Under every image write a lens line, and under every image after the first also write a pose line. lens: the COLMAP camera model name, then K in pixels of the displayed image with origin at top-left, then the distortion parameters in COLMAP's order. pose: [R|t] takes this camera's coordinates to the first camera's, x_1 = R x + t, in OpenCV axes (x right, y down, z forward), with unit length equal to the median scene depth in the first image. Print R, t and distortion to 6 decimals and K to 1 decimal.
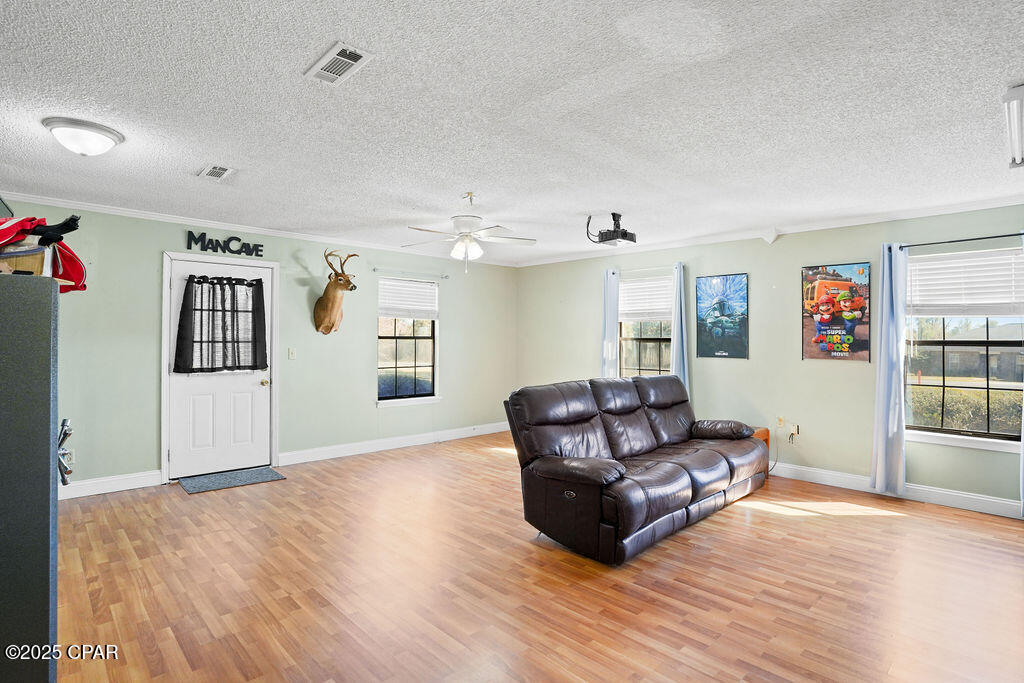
lens RADIAL K [[515.8, 0, 510.7], [0, 515.8, 334.6], [0, 0, 1]] dist [-0.078022, 0.039998]
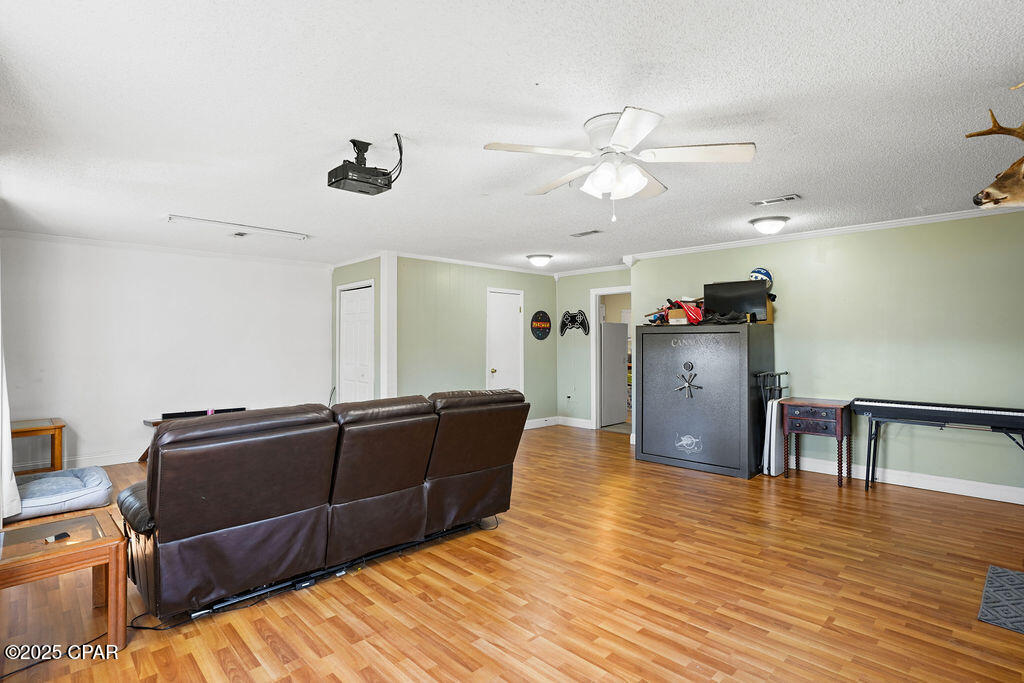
lens RADIAL K [[515.8, 0, 510.7], [0, 515.8, 334.6], [0, 0, 1]] dist [-0.078022, 0.039998]
pose [[-0.999891, -0.004414, -0.014094, 0.028320], [-0.004102, 0.999747, -0.022120, 0.015290], [0.014188, -0.022060, -0.999656, 1.523208]]
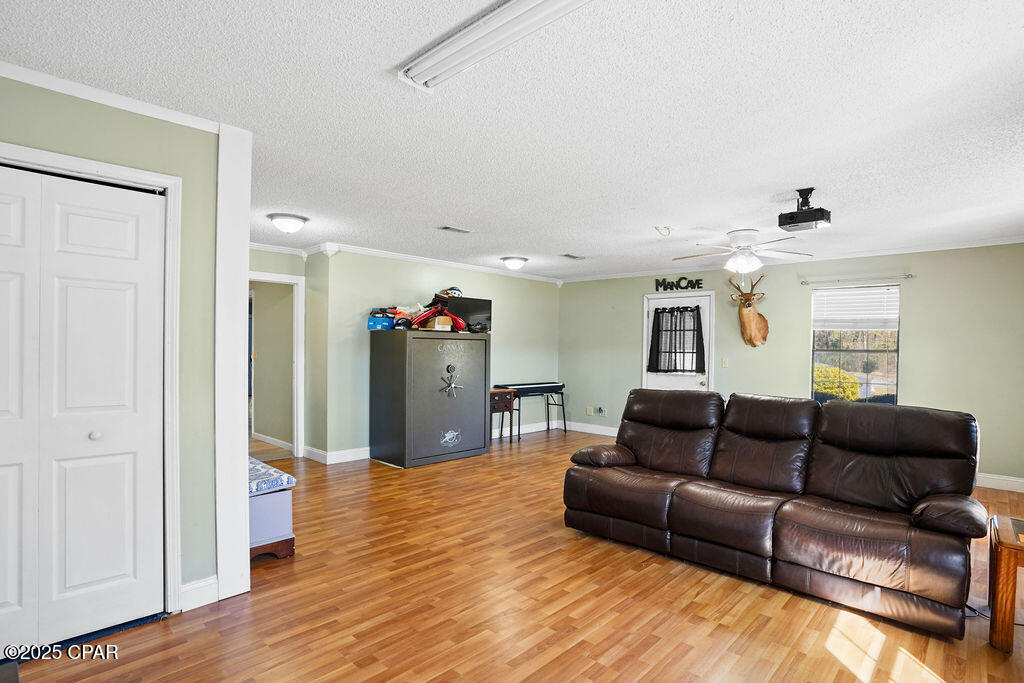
lens RADIAL K [[524.2, 0, 533.8], [0, 524.2, 352.7], [0, 0, 1]] dist [-0.048218, -0.000066]
pose [[0.084771, 0.003726, -0.996393, 0.913118], [-0.005993, 0.999977, 0.003229, 0.013910], [0.996382, 0.005697, 0.084791, 0.496310]]
